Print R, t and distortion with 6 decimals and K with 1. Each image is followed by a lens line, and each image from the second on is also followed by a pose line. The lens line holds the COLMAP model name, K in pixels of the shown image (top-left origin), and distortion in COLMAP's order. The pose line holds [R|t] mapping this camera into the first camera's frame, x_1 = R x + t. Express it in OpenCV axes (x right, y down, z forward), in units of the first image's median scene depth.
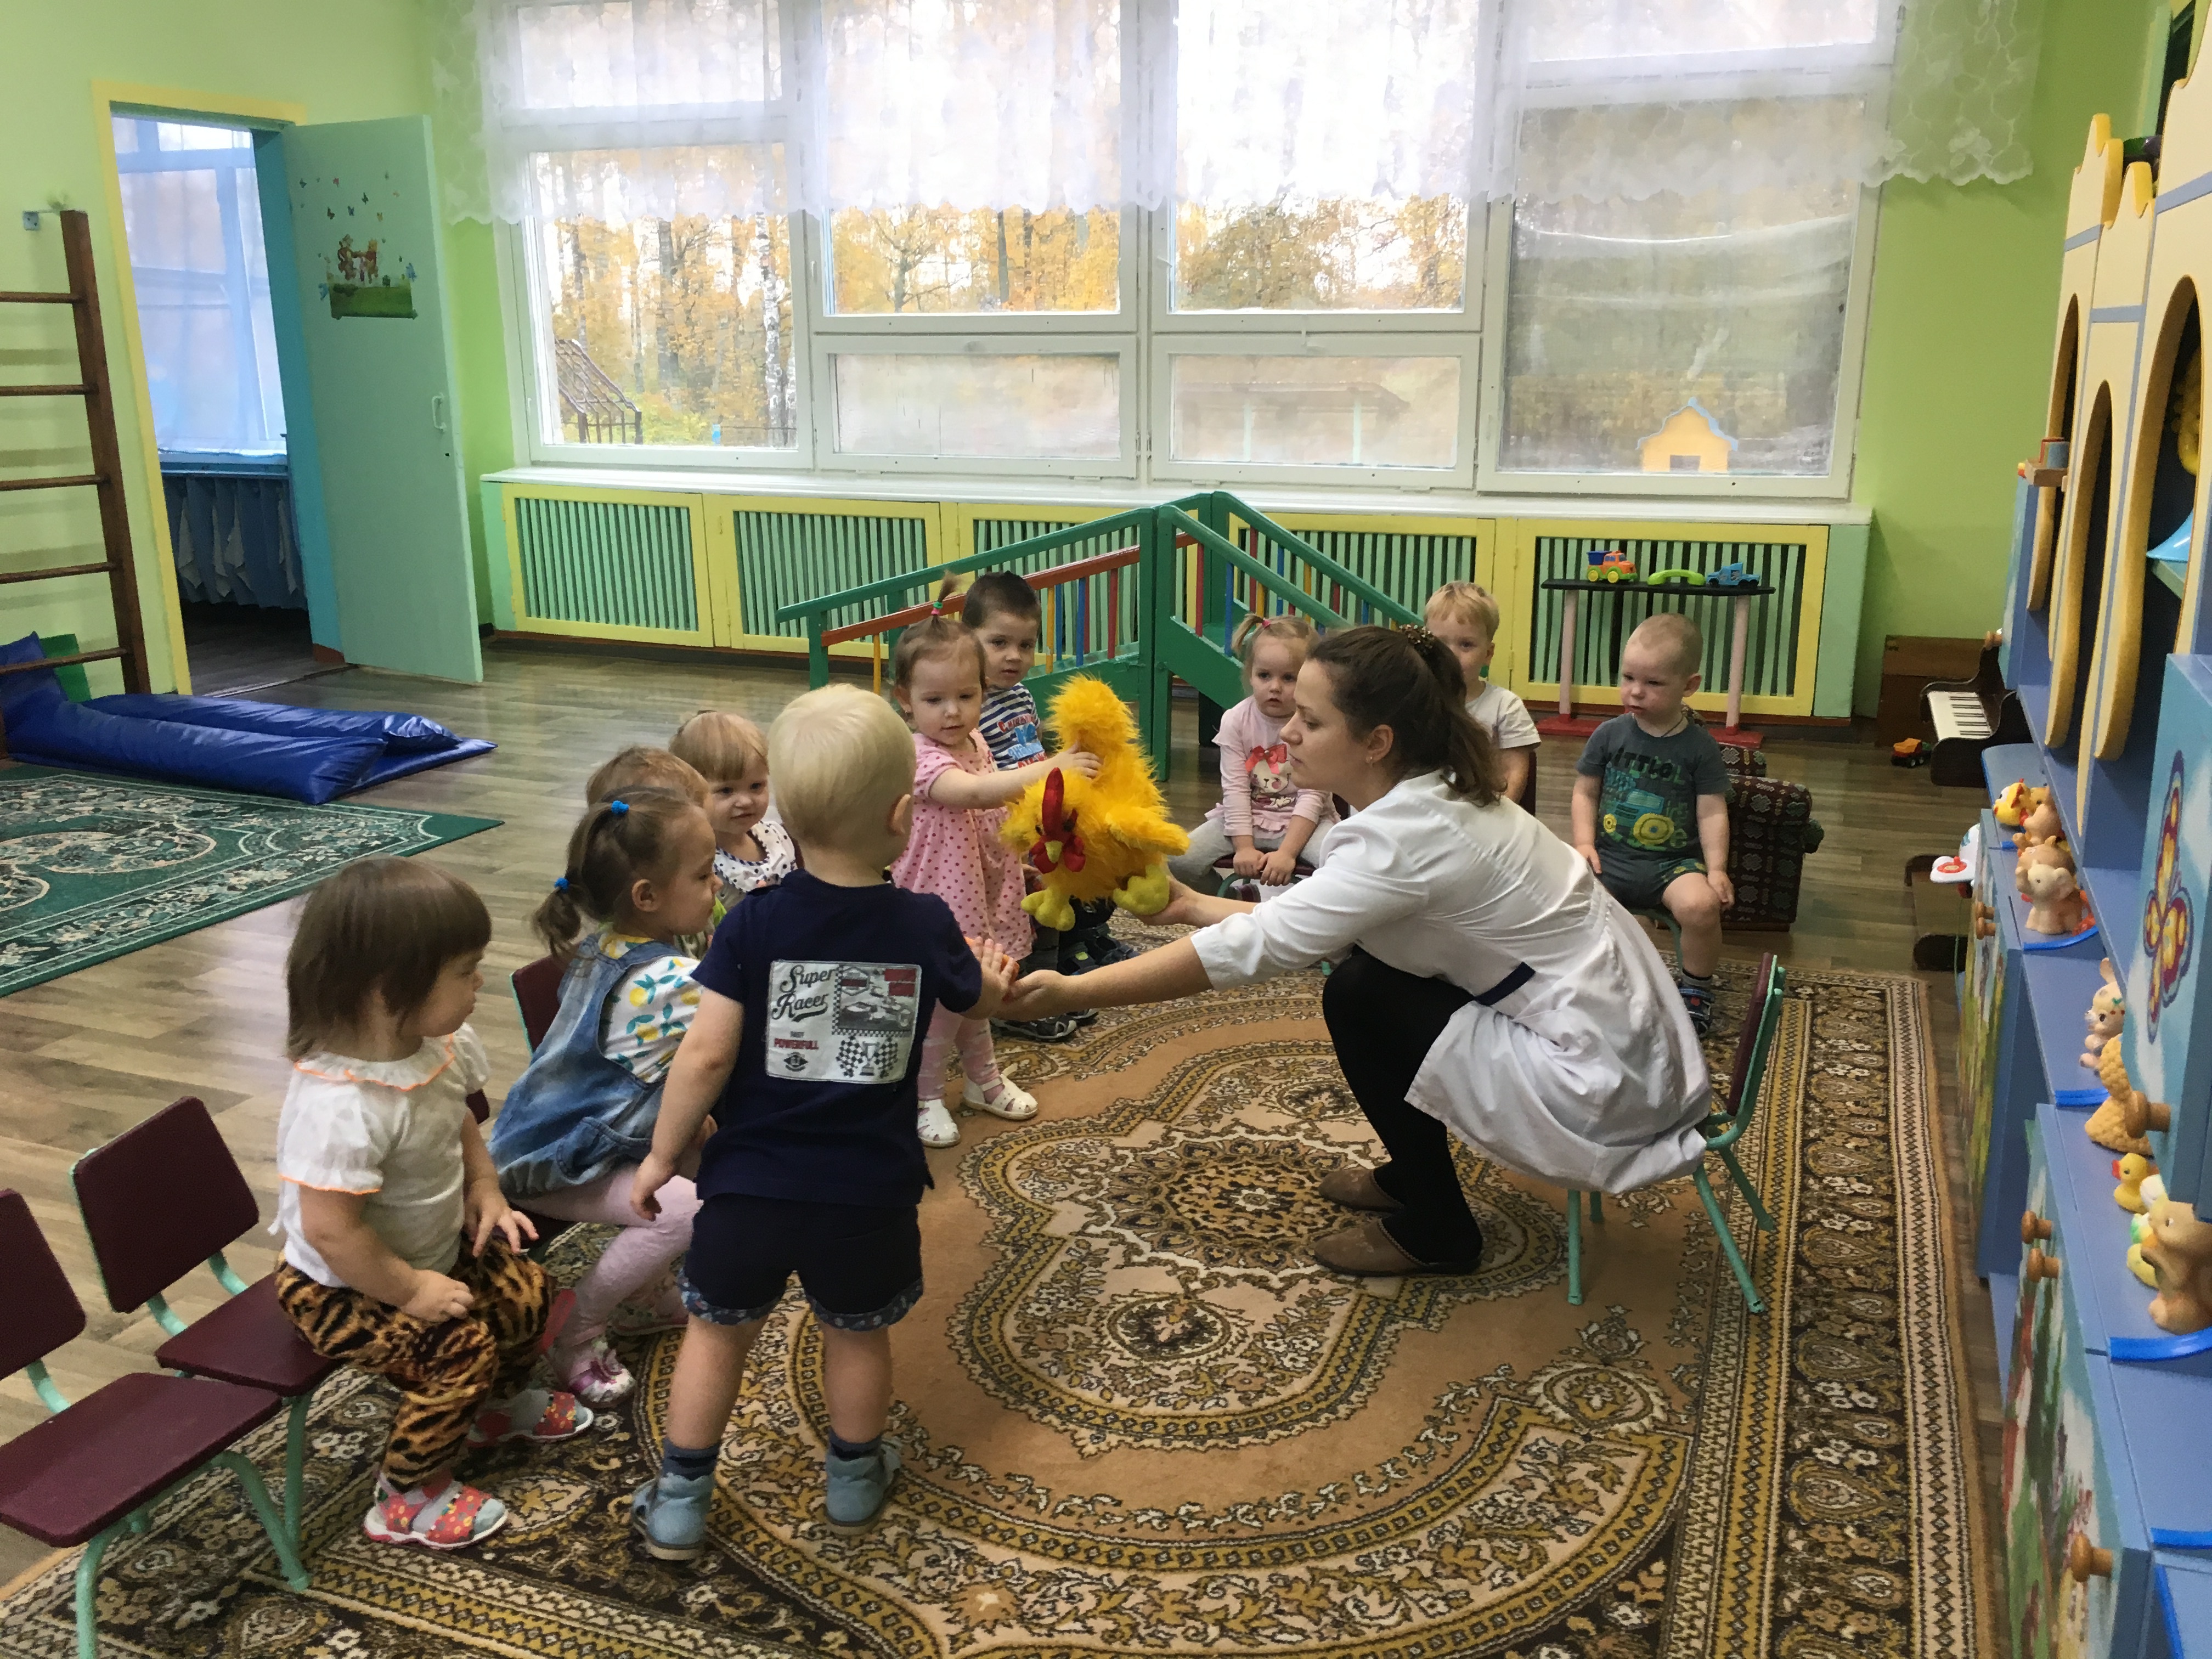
lens RADIAL K [[1891.7, 0, 1106.0], [0, 1891.7, 829.5], [0, 0, 1]] dist [0.062930, -0.096634]
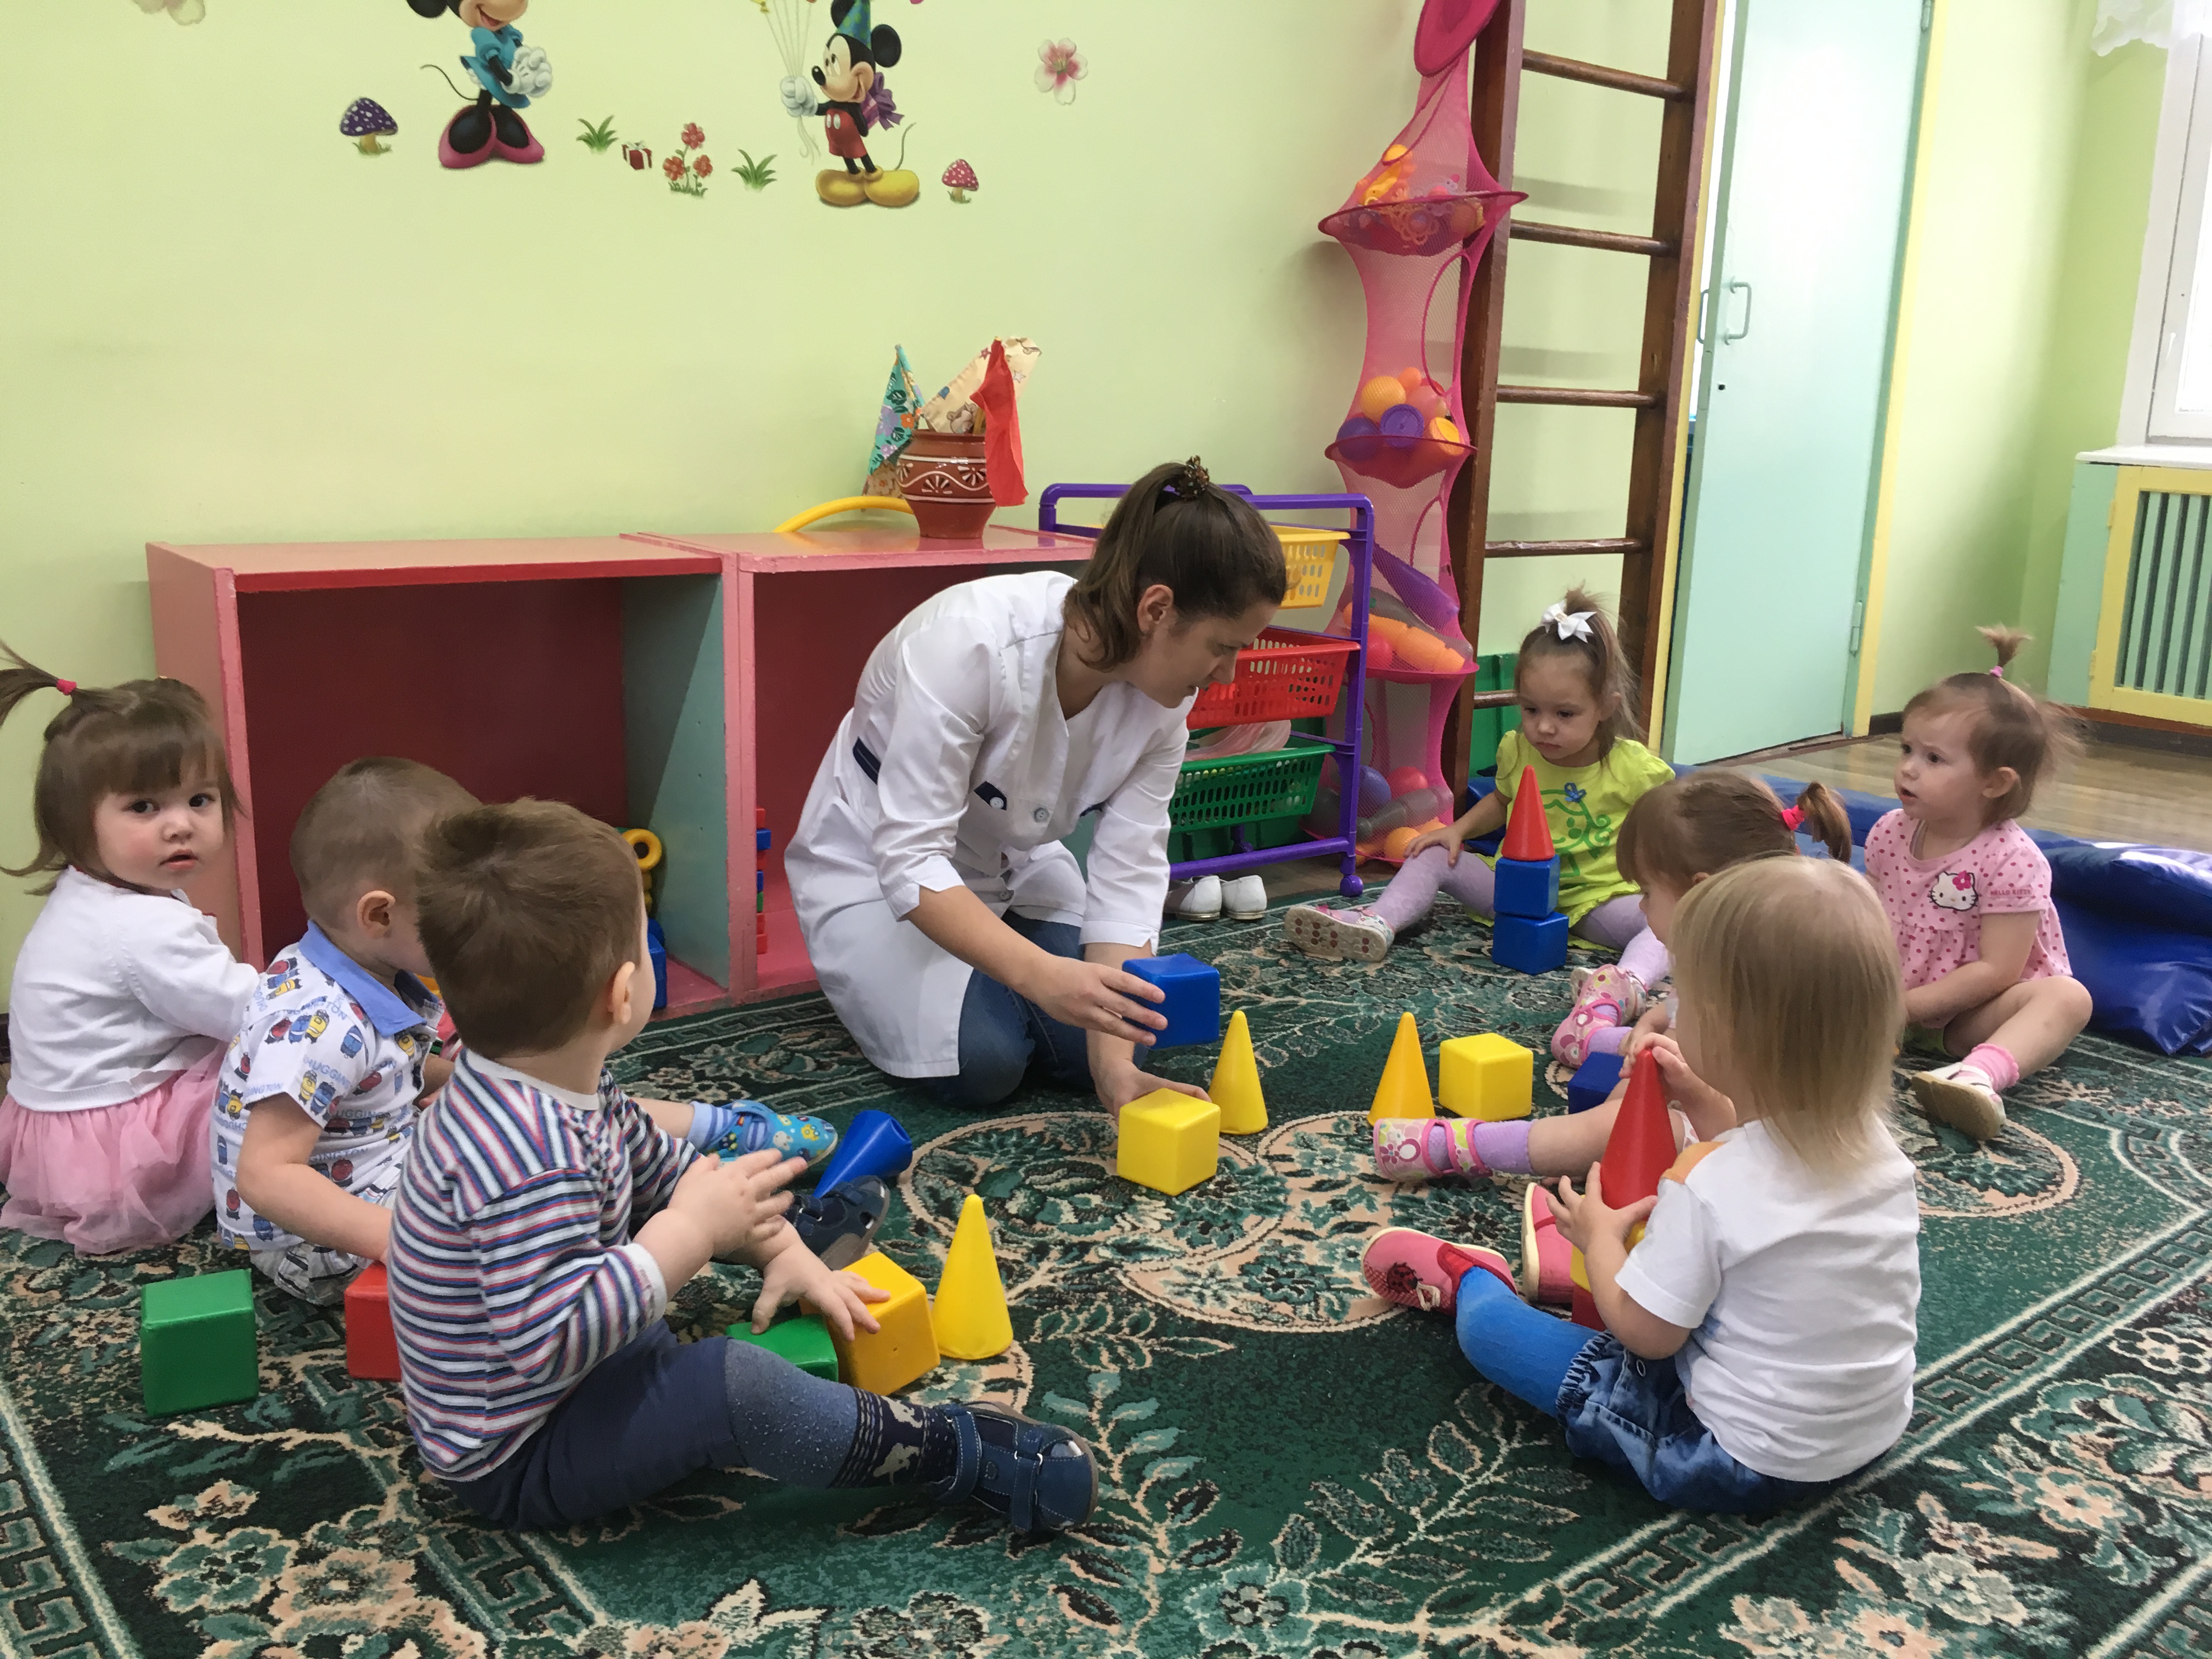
lens RADIAL K [[1891.7, 0, 1106.0], [0, 1891.7, 829.5], [0, 0, 1]] dist [0.062930, -0.096634]
pose [[0.871736, 0.132181, -0.471809, -0.545849], [-0.146218, 0.989228, 0.006980, -0.044773], [0.467649, 0.062902, 0.881673, 0.588753]]
